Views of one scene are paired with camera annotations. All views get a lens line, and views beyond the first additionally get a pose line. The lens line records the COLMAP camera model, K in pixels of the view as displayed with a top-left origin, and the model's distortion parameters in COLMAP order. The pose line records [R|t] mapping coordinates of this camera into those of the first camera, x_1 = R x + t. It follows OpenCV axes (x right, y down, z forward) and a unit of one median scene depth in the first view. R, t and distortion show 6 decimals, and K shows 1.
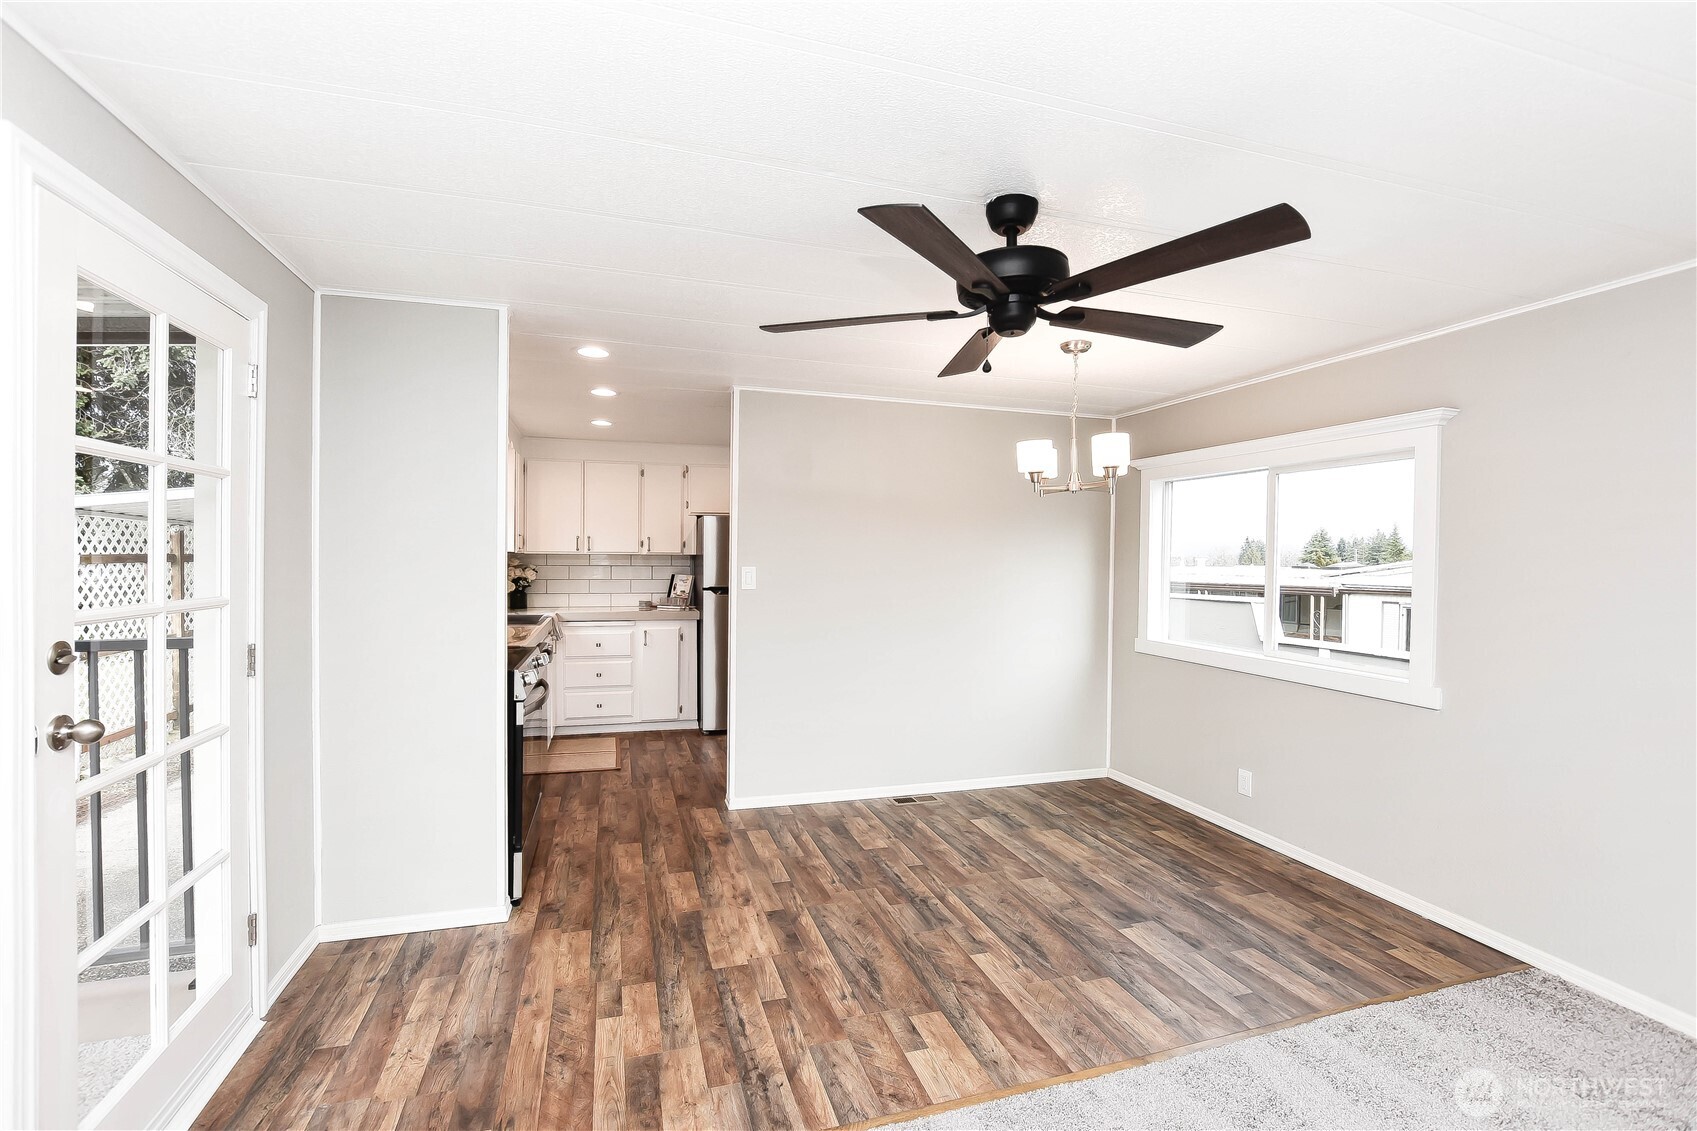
lens RADIAL K [[753.3, 0, 847.3], [0, 753.3, 567.8], [0, 0, 1]] dist [-0.012627, 0.000868]
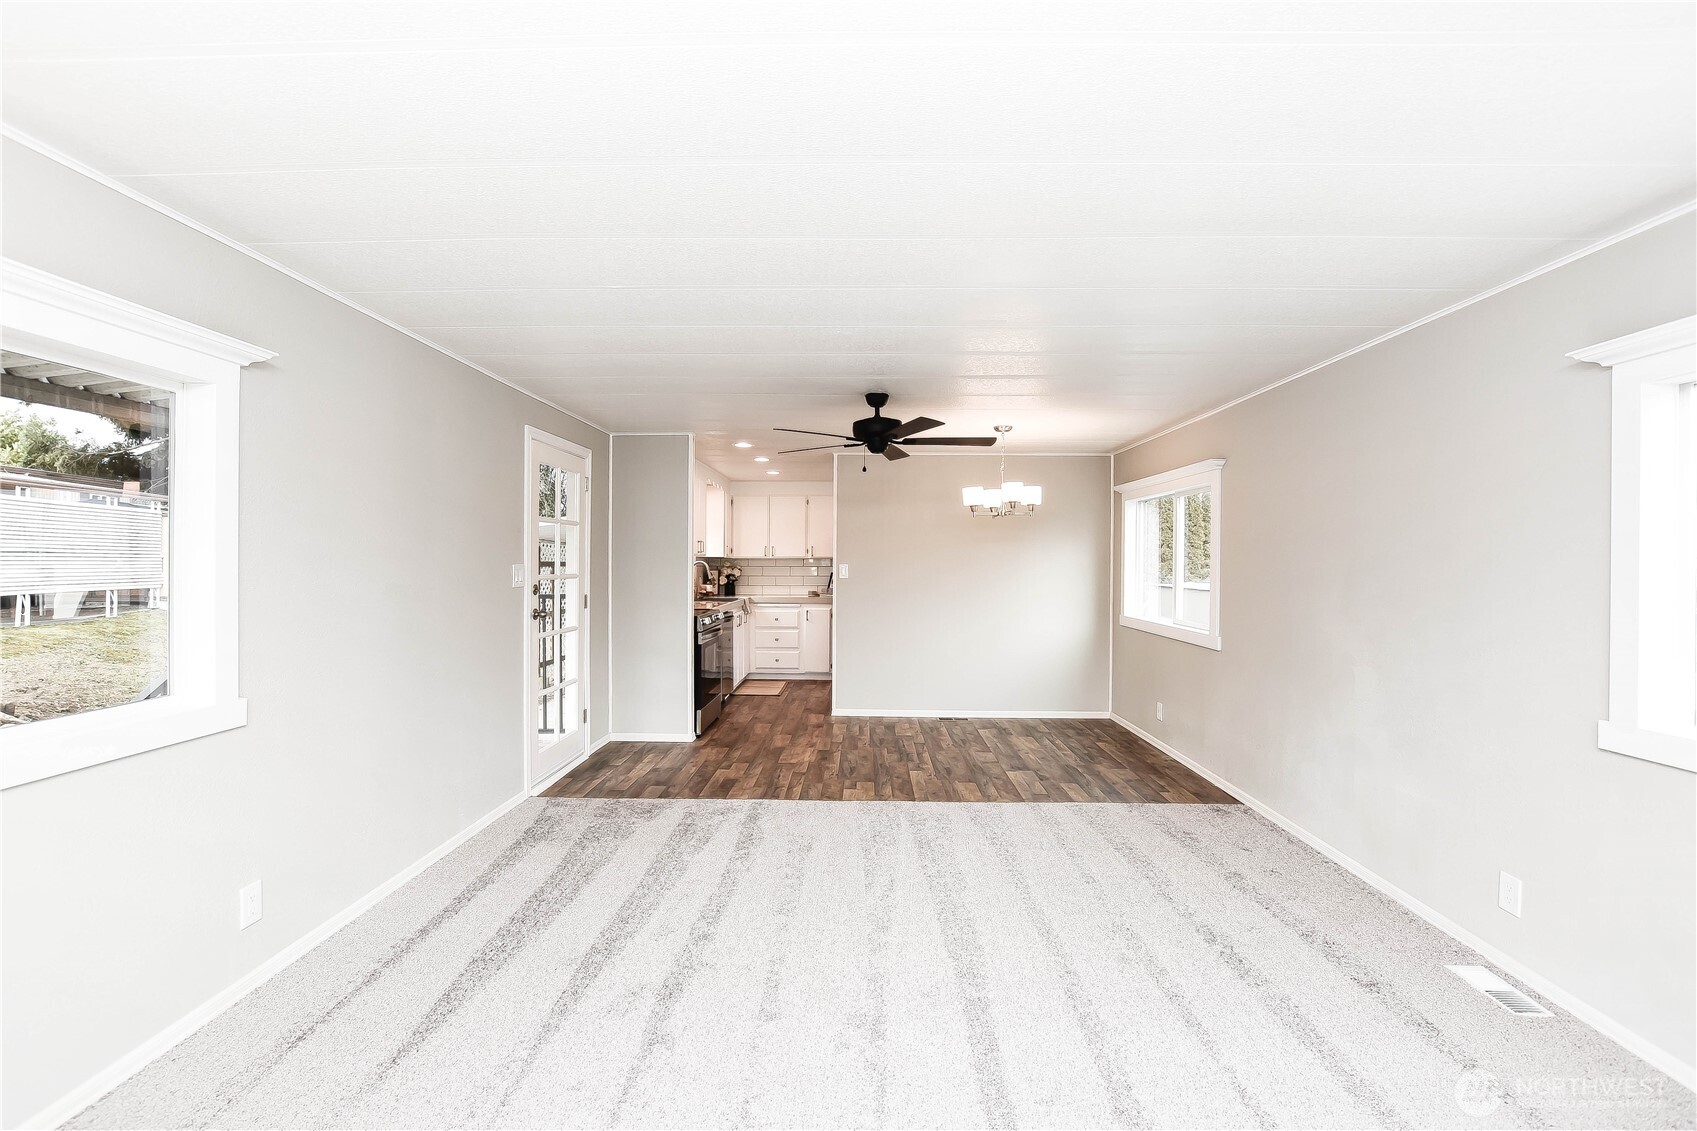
lens RADIAL K [[753.3, 0, 847.3], [0, 753.3, 567.8], [0, 0, 1]] dist [-0.012627, 0.000868]
pose [[0.948259, -0.004052, -0.317471, 0.582341], [0.001166, 0.999956, -0.009280, 0.031294], [0.317494, 0.008429, 0.948223, -0.778622]]
